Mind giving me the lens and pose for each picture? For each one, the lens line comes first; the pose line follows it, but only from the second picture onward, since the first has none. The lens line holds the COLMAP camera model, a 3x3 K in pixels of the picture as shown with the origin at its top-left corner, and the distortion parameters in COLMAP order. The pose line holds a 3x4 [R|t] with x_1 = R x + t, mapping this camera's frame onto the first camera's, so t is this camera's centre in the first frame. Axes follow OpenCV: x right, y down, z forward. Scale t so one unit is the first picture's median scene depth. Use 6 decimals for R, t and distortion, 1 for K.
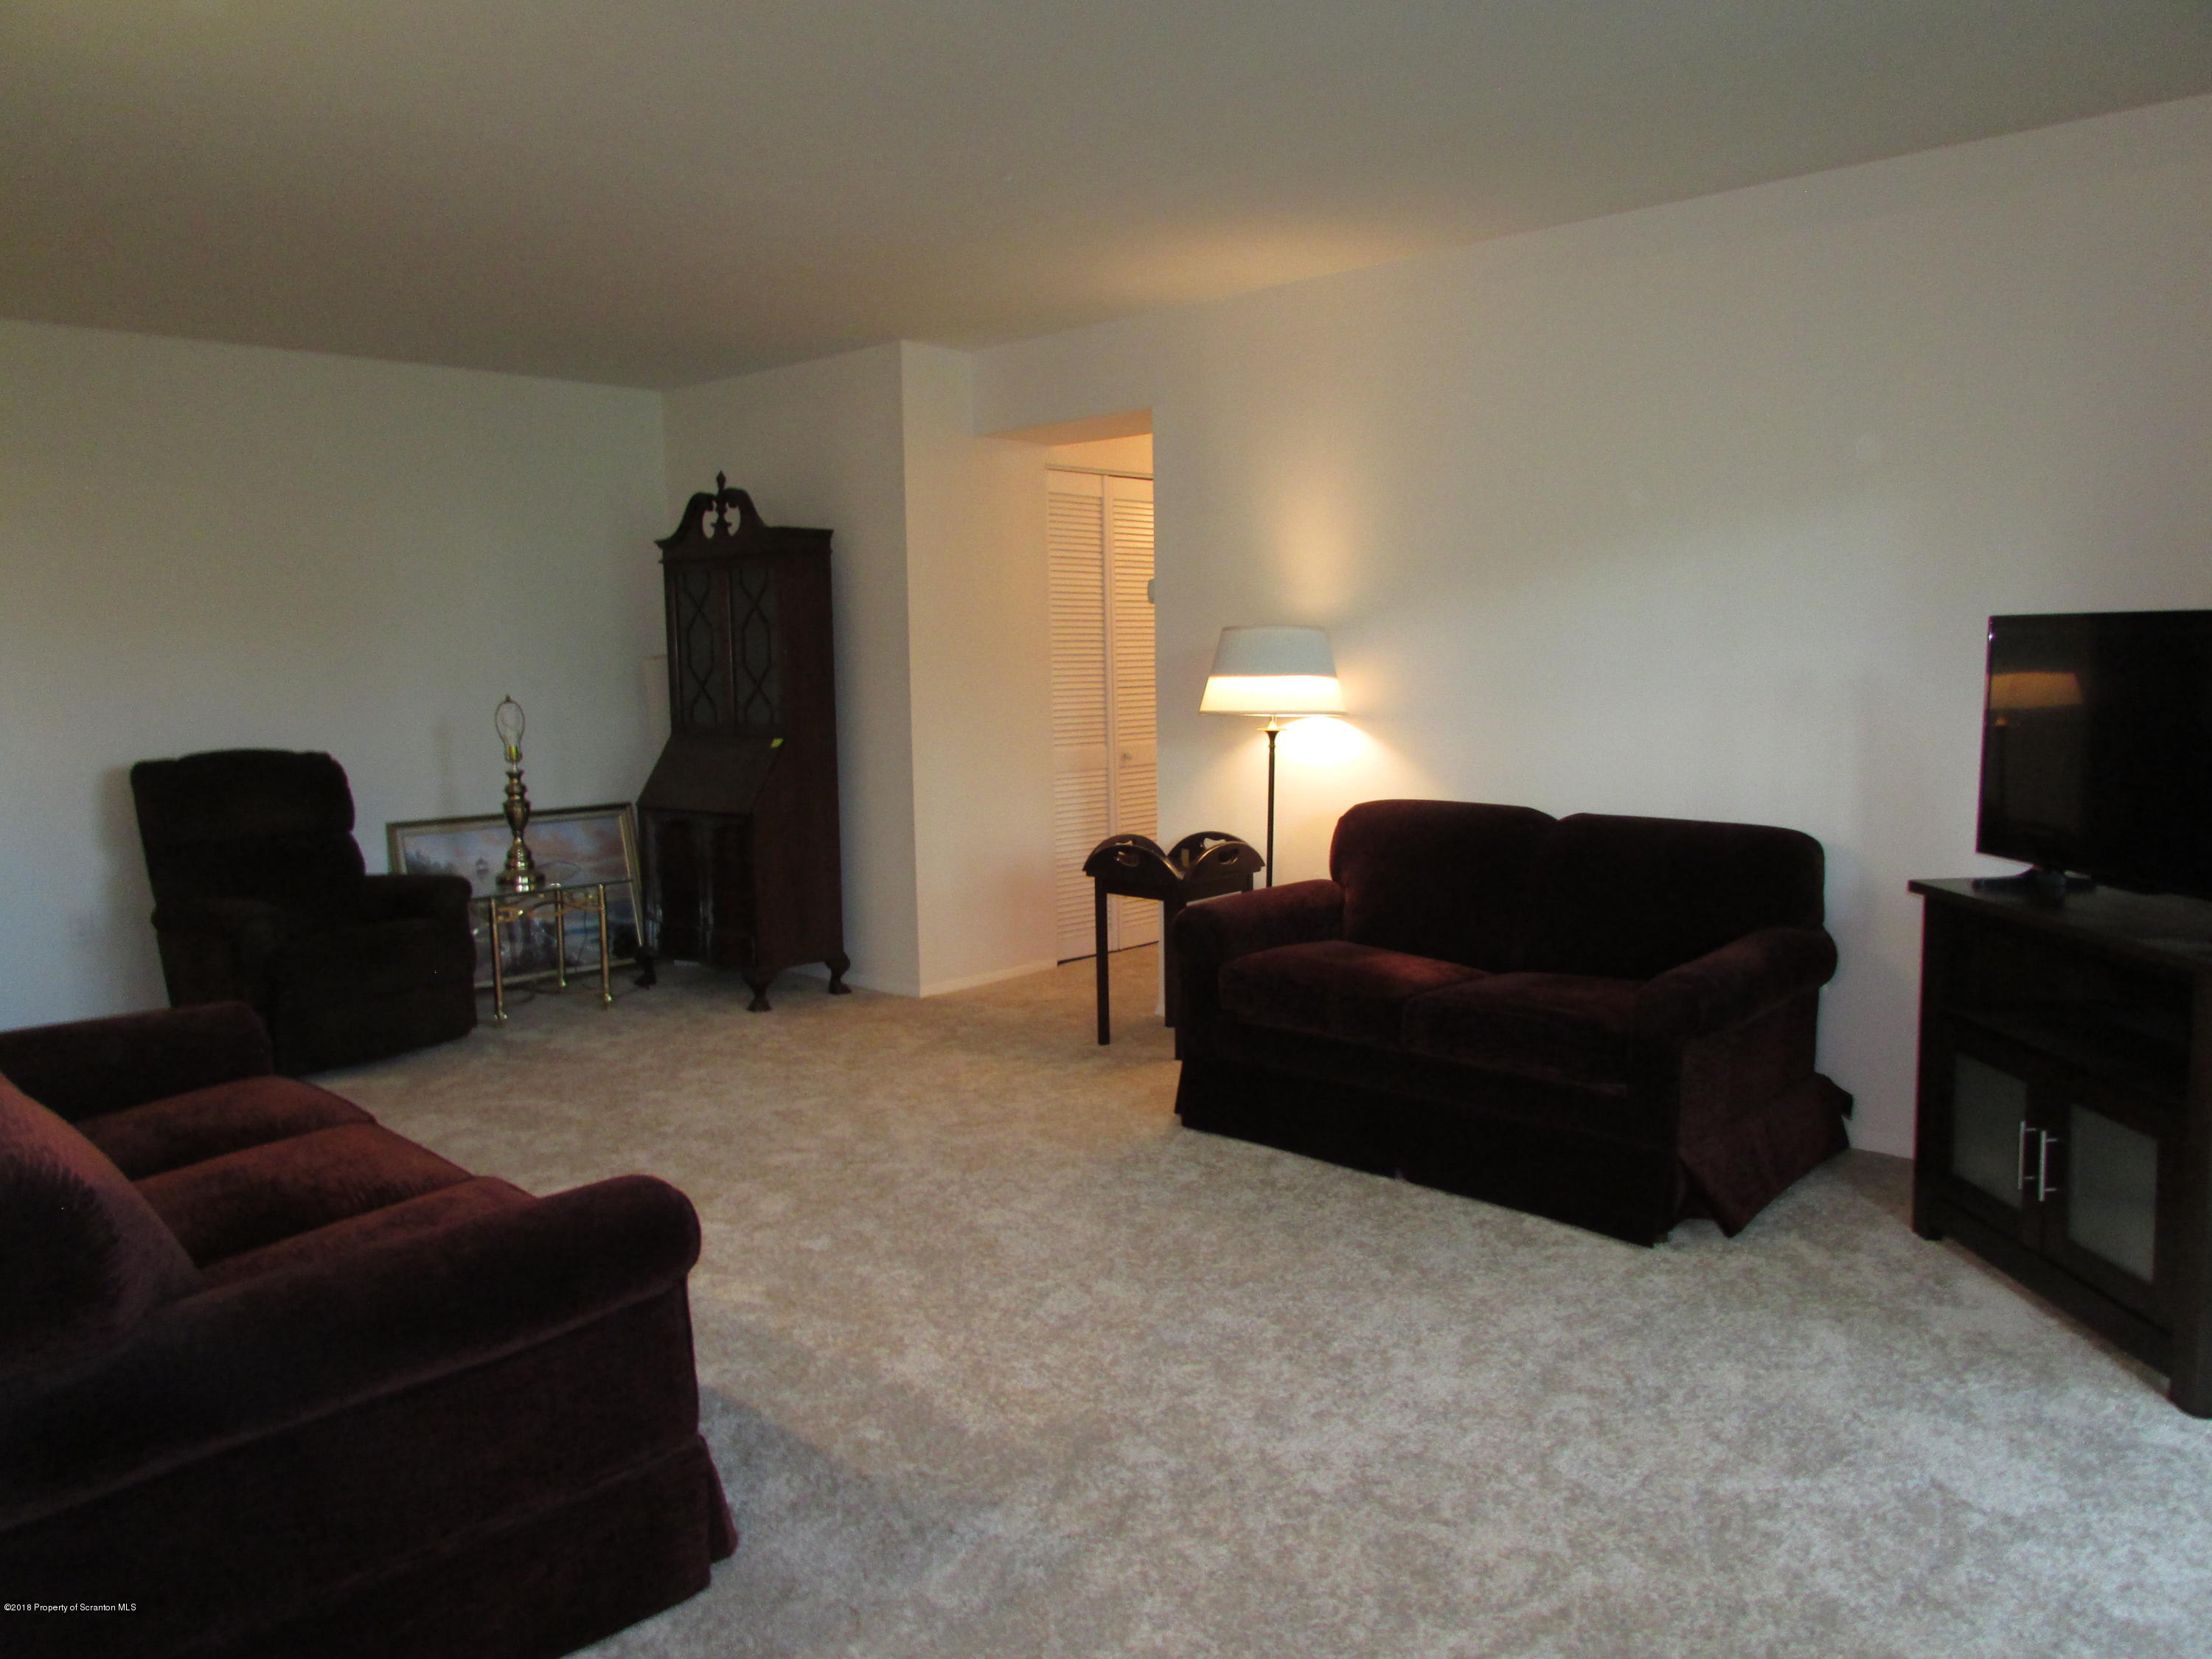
lens RADIAL K [[1556.3, 0, 1118.0], [0, 1556.3, 811.0], [0, 0, 1]] dist [-0.033447, 0.011472]
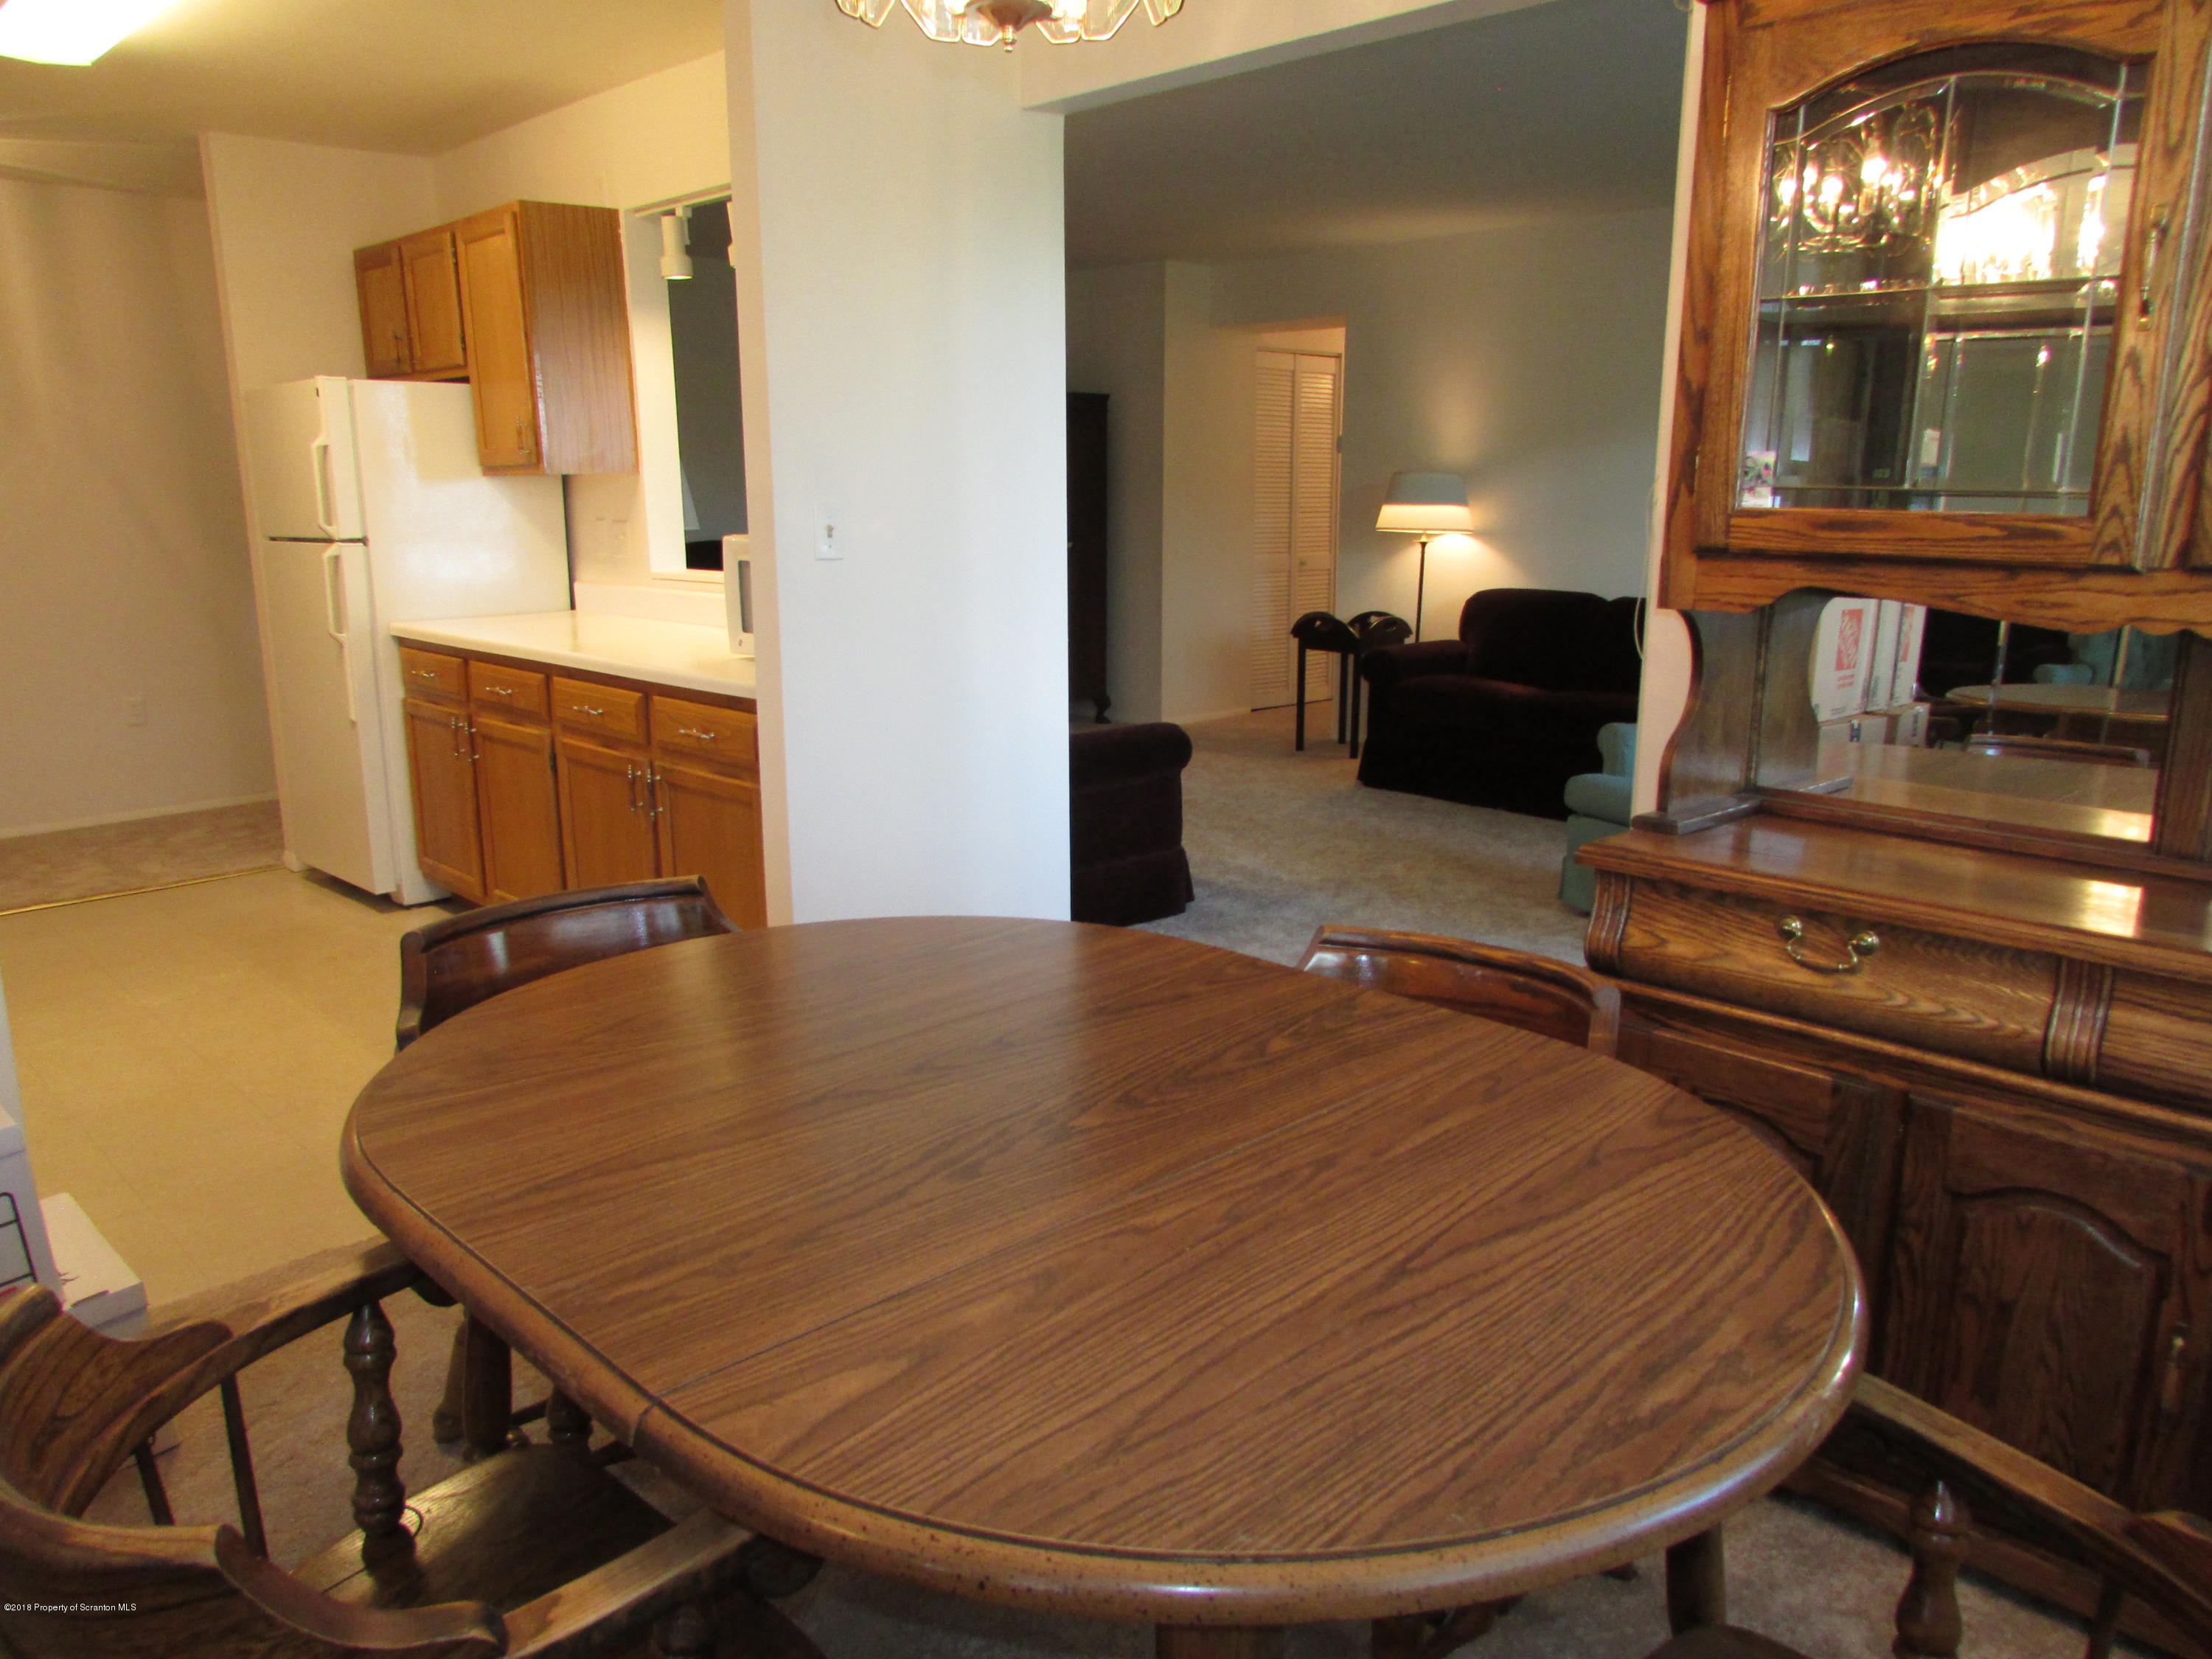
lens RADIAL K [[1556.3, 0, 1118.0], [0, 1556.3, 811.0], [0, 0, 1]] dist [-0.033447, 0.011472]
pose [[0.998284, 0.033215, -0.048231, -0.108585], [-0.027965, 0.994002, 0.105725, 0.053662], [0.051453, -0.104195, 0.993225, -0.503356]]
